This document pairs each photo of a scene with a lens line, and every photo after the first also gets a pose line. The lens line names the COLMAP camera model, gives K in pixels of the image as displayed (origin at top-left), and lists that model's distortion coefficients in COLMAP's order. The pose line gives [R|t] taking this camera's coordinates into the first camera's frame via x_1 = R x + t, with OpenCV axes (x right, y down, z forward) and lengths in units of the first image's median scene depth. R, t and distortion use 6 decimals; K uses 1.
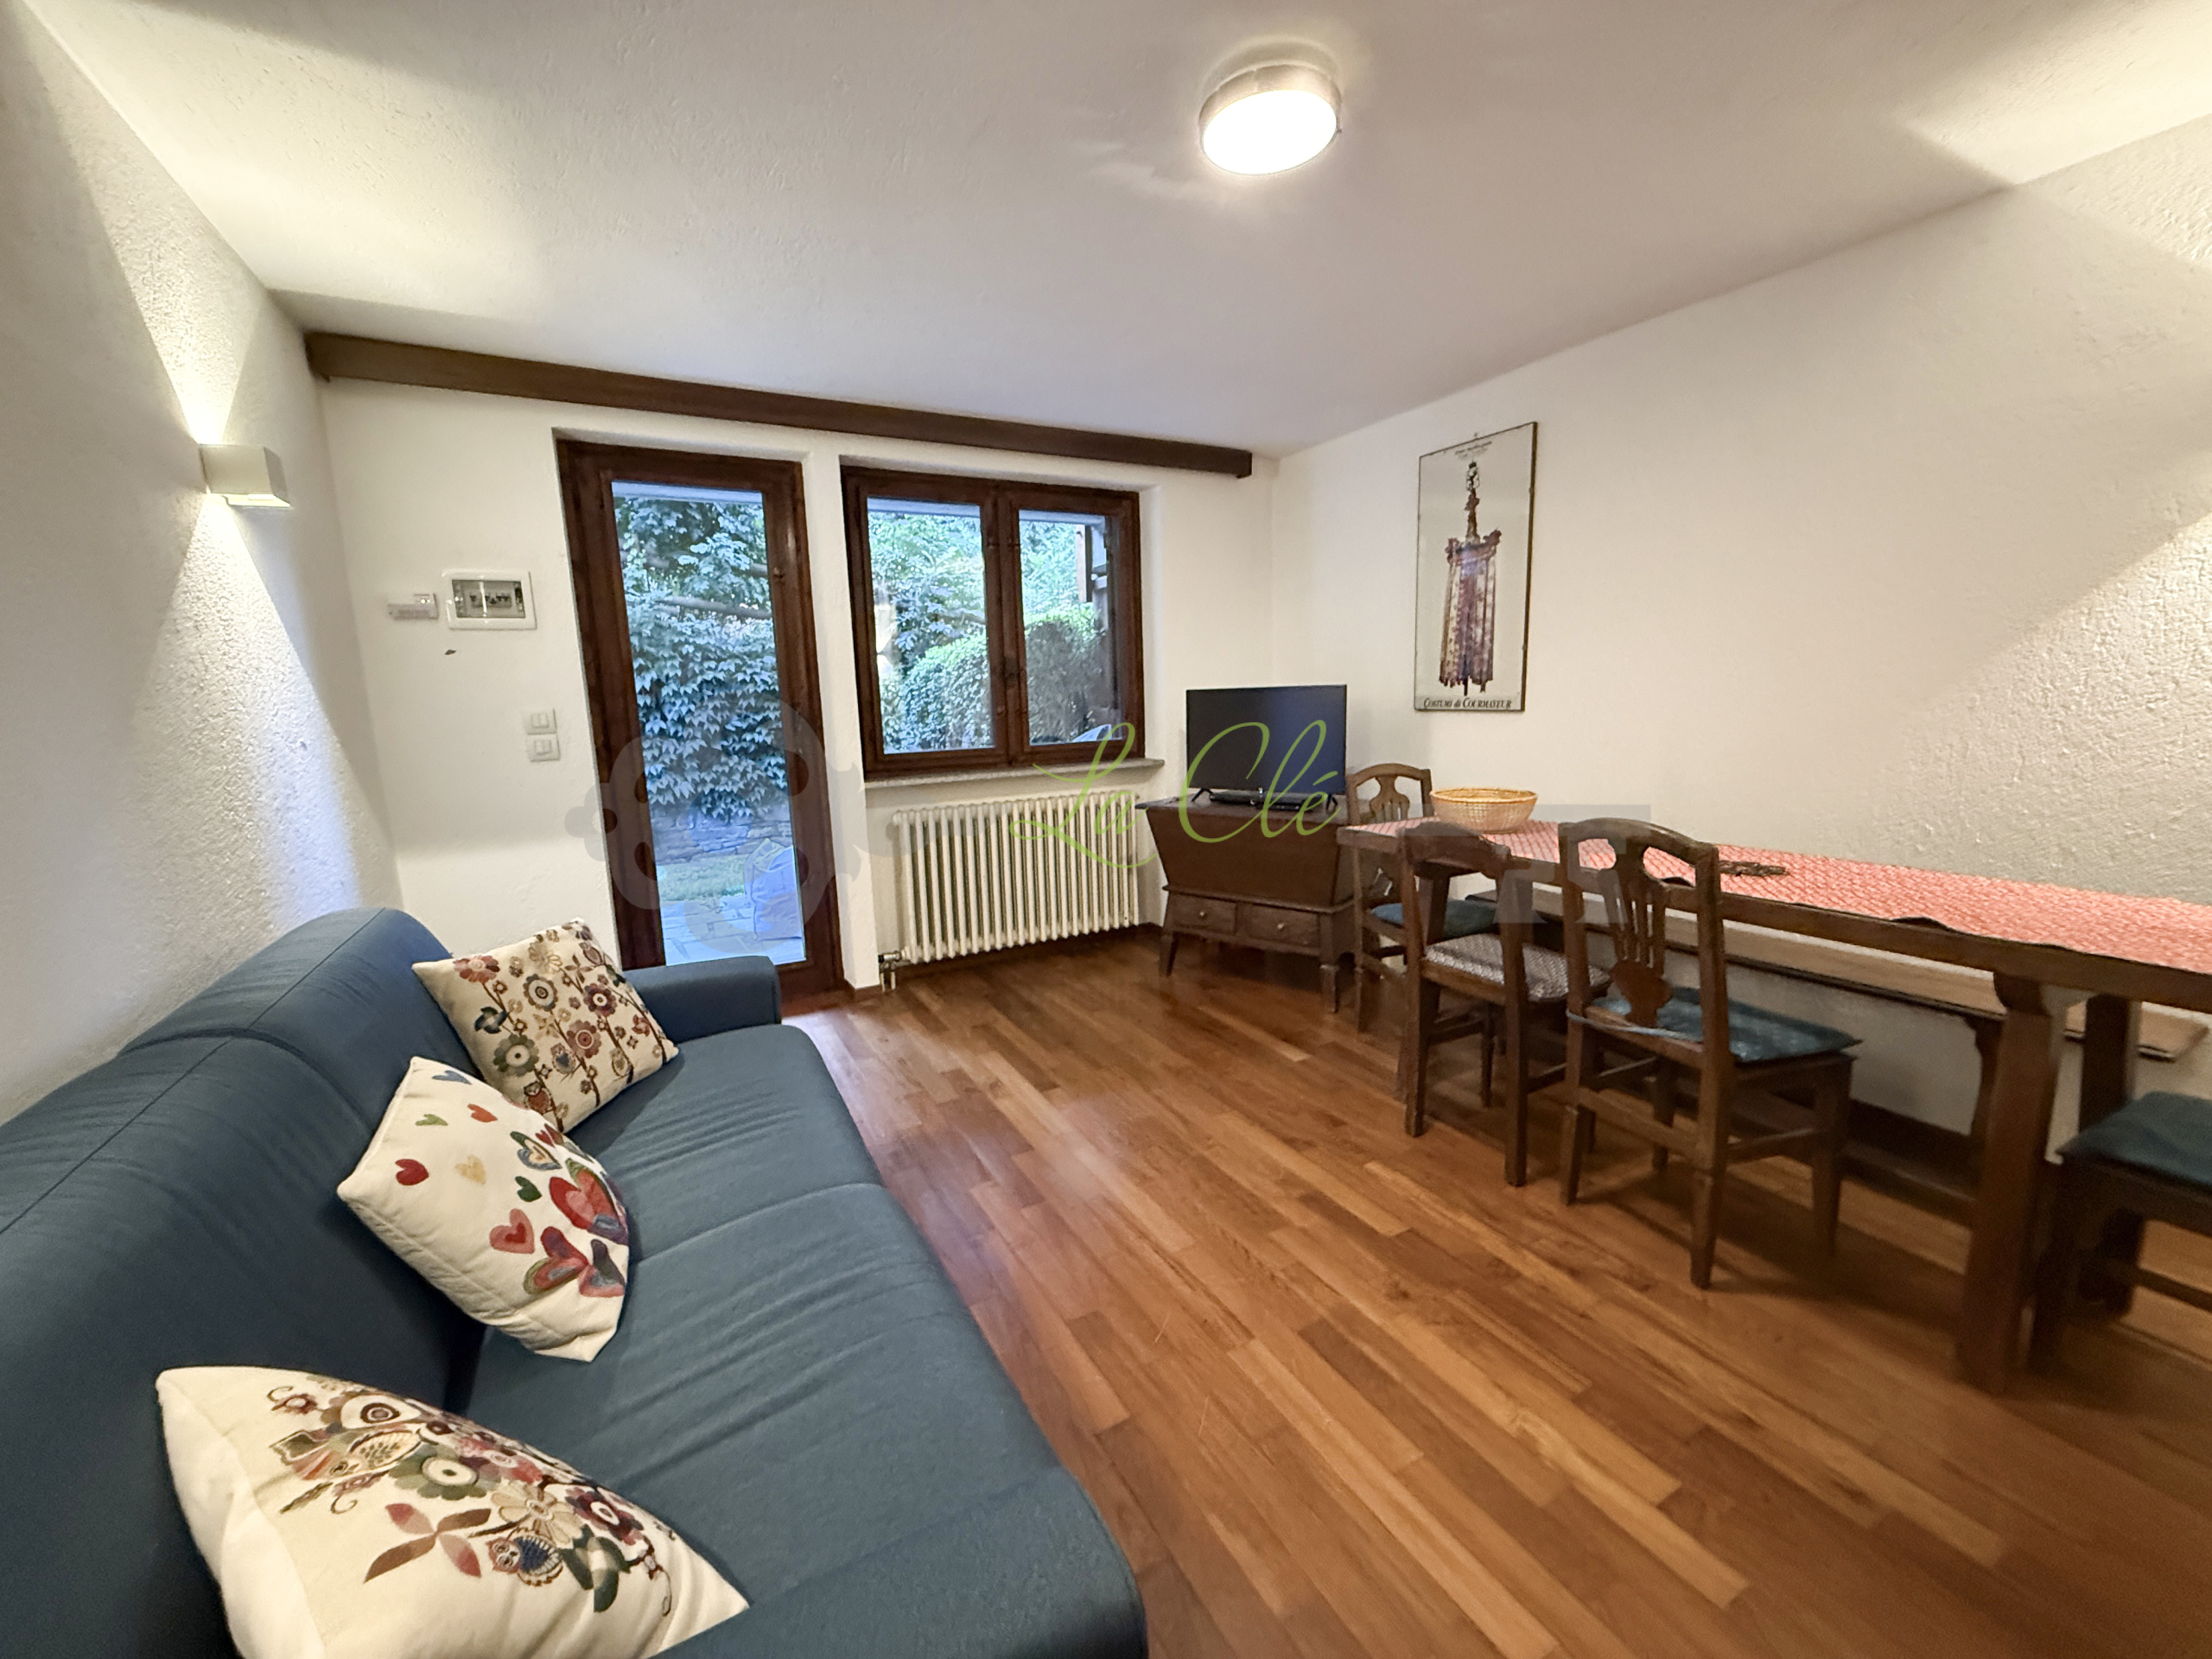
lens RADIAL K [[883.4, 0, 1106.0], [0, 883.4, 829.5], [0, 0, 1]] dist [-0.000453, -0.000052]
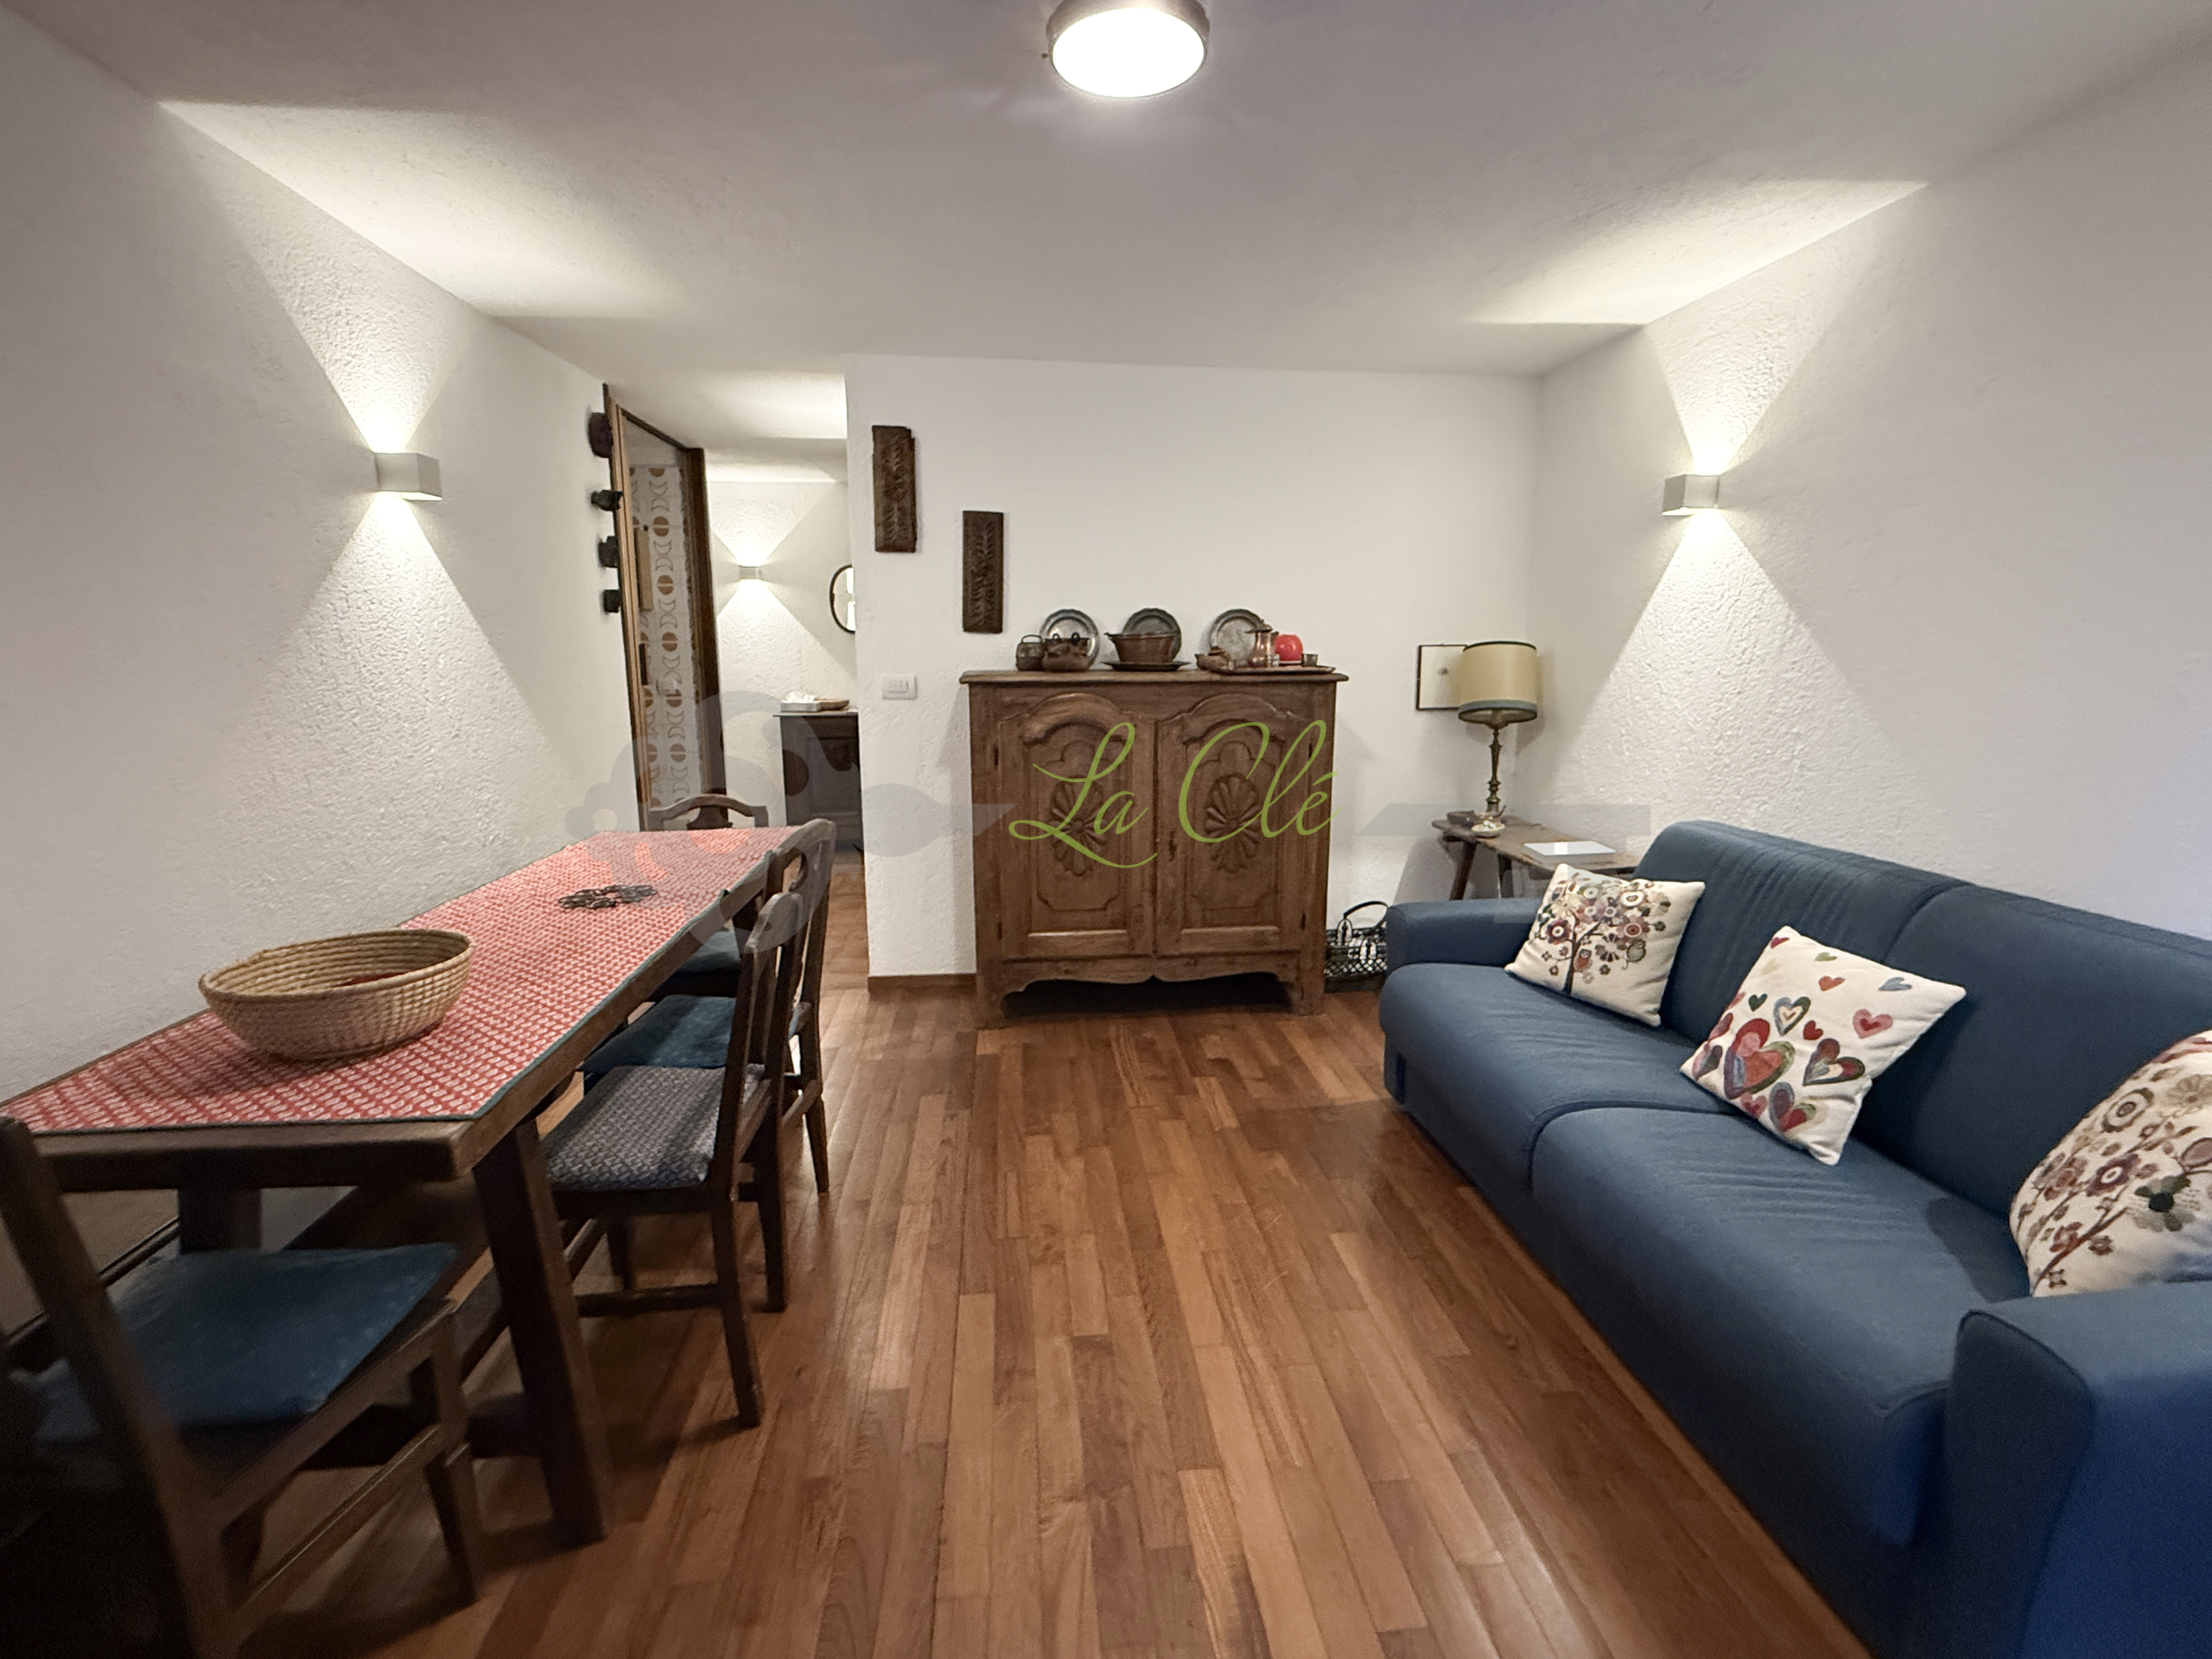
lens RADIAL K [[987.8, 0, 1106.0], [0, 987.8, 829.5], [0, 0, 1]] dist [0.000032, 0.000094]
pose [[-0.920672, -0.043719, 0.387881, -0.177696], [0.088015, 0.944864, 0.315412, -0.336442], [-0.380284, 0.324531, -0.866062, 1.855392]]
